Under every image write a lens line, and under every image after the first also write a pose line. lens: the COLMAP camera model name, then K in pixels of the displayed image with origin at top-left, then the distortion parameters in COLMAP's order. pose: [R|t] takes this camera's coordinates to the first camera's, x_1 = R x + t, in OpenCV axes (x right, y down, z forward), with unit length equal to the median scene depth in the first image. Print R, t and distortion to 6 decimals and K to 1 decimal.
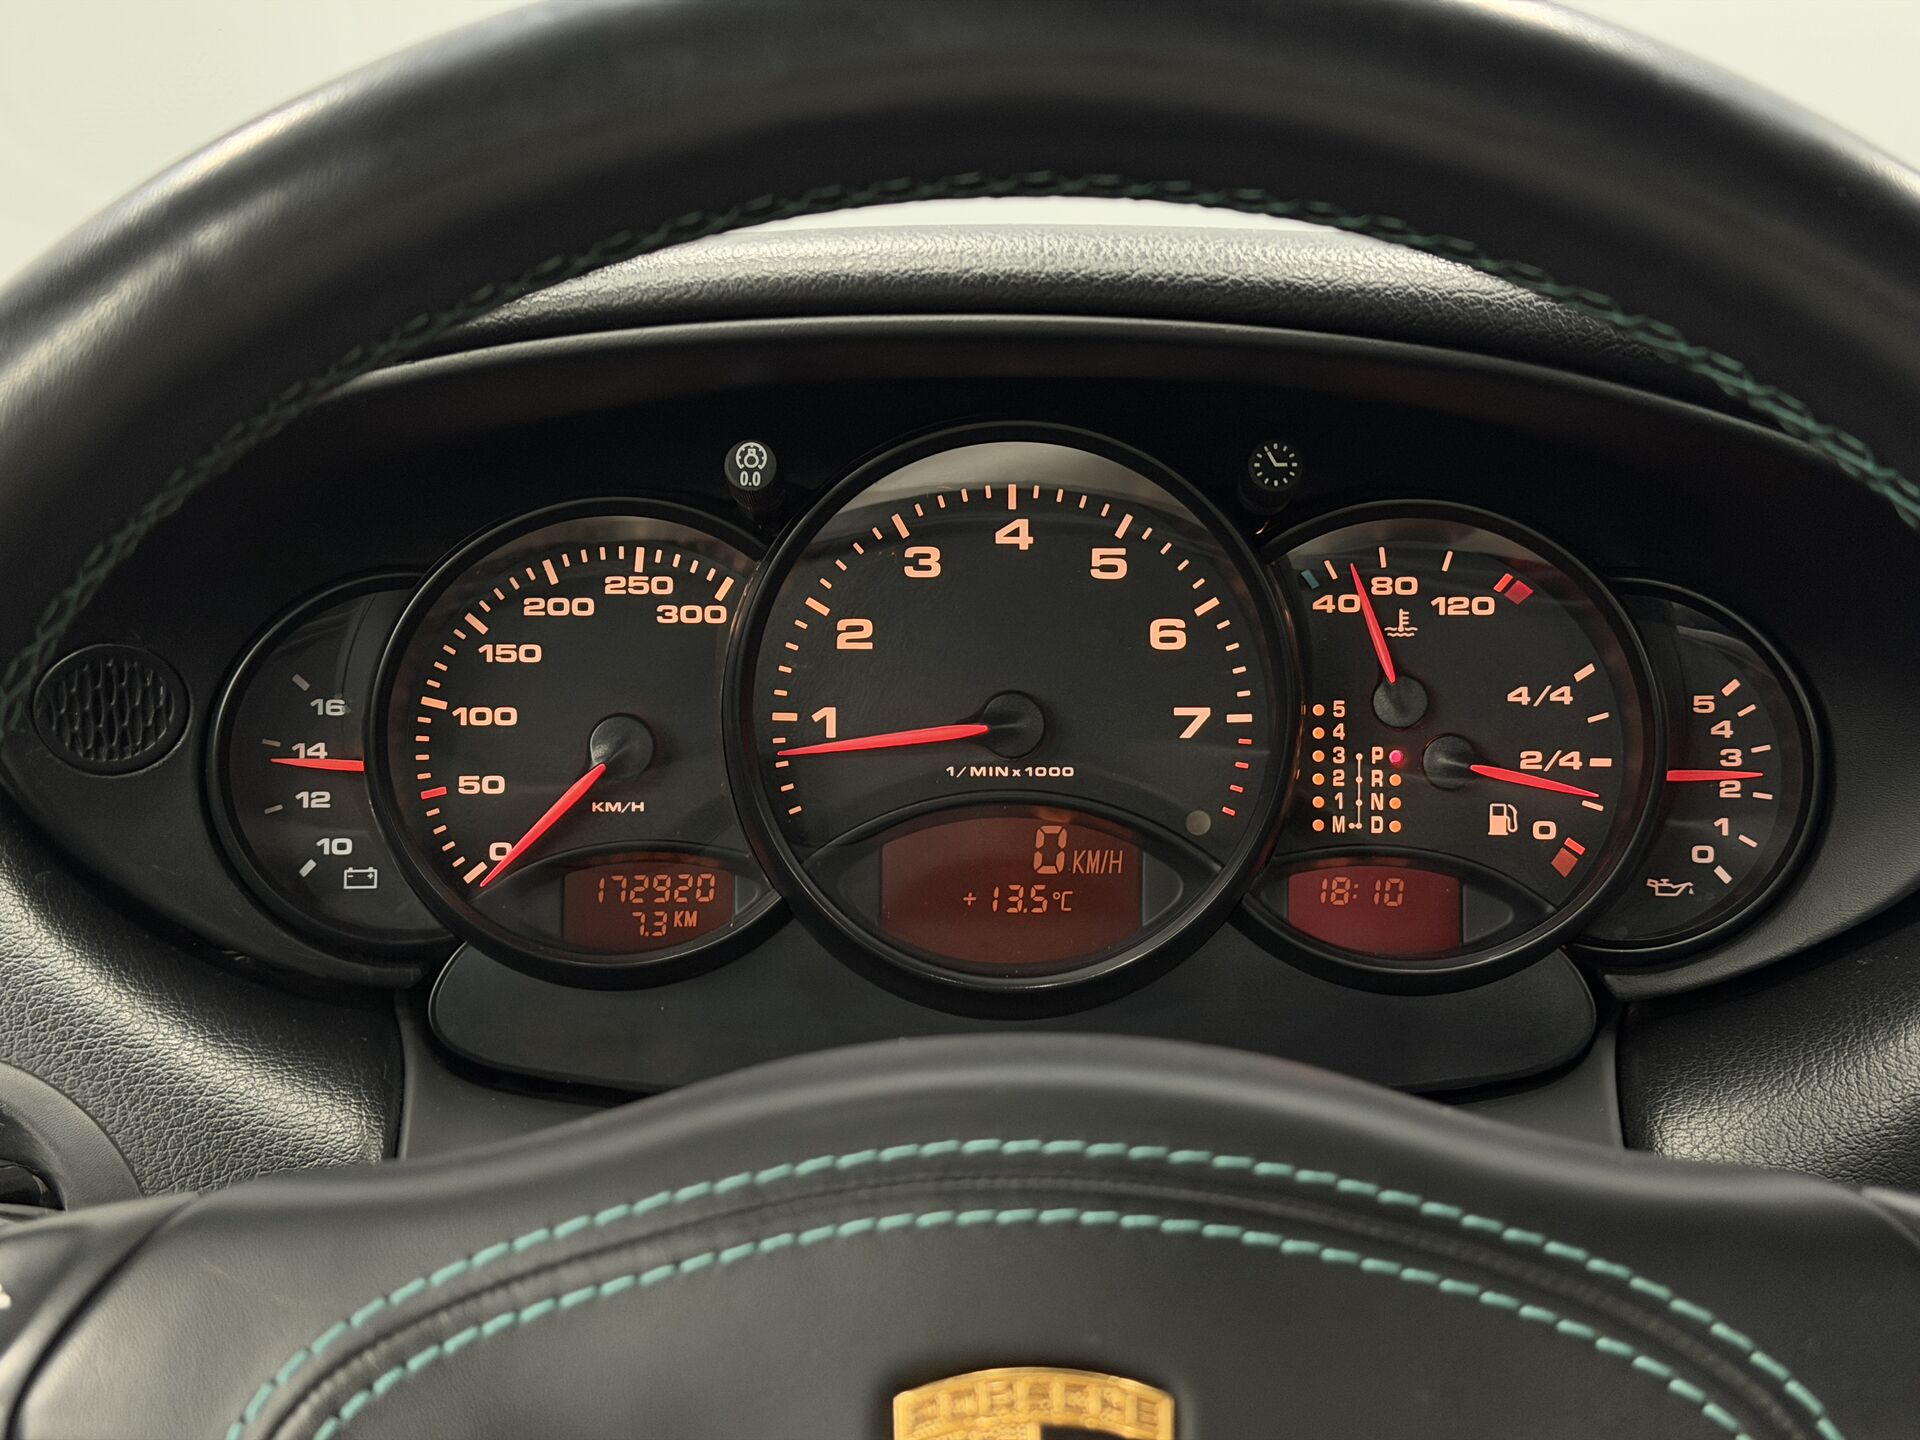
lens RADIAL K [[2758.9, 0, 960.0], [0, 2758.9, 720.0], [0, 0, 1]] dist [0.136819, -0.036576]
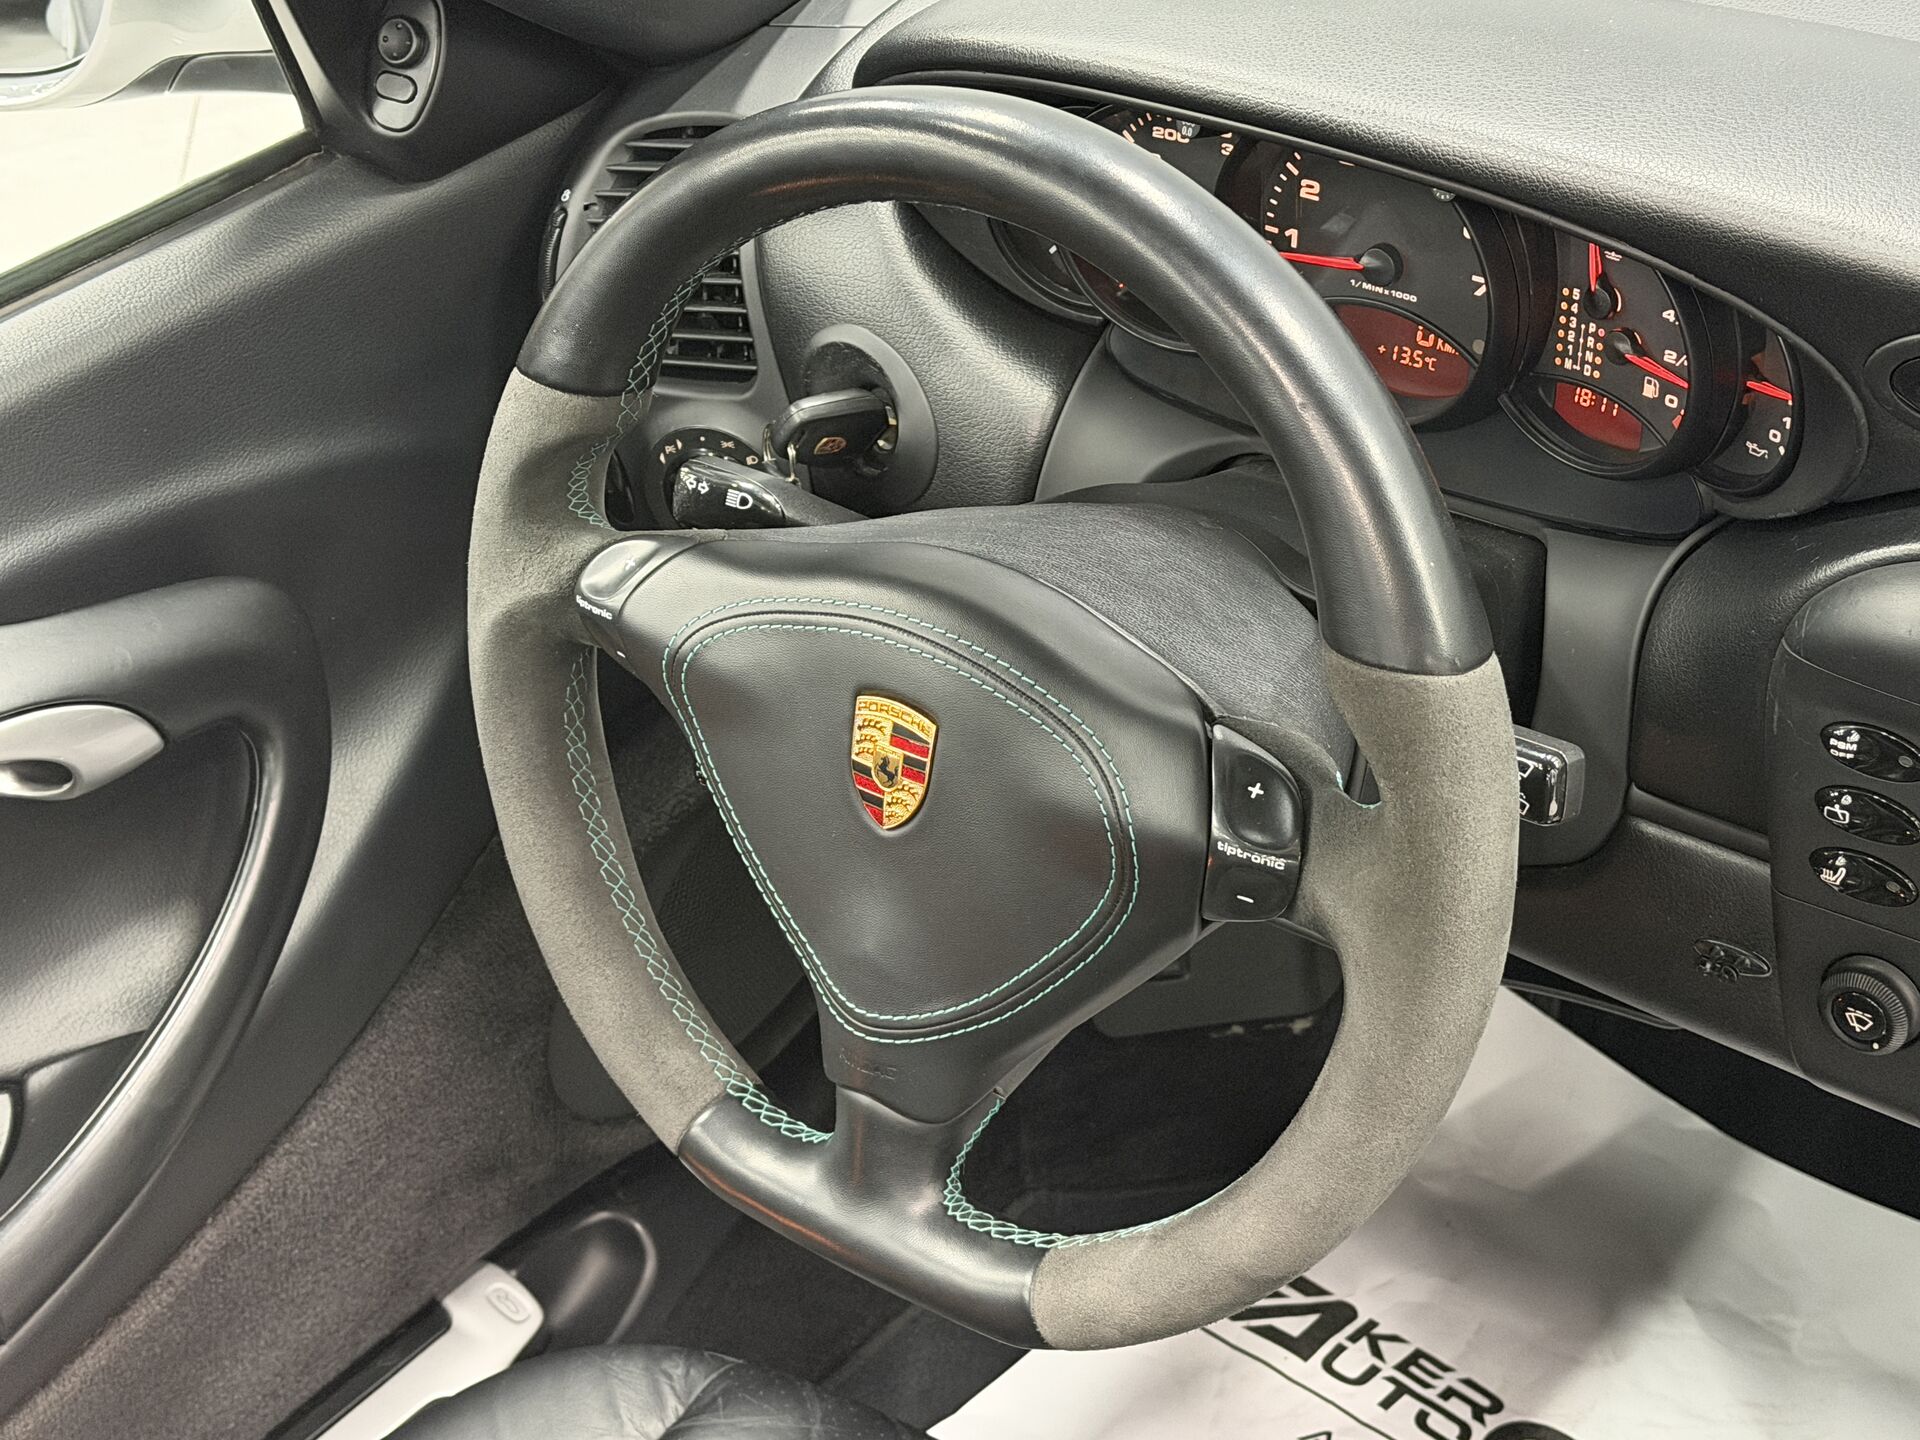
lens RADIAL K [[3226.4, 0, 960.0], [0, 3226.4, 720.0], [0, 0, 1]] dist [0.168099, 0.036930]
pose [[0.788582, 0.292644, -0.540831, 0.931585], [-0.029955, 0.896738, 0.441548, -0.592825], [0.614200, -0.331996, 0.715917, -0.616972]]
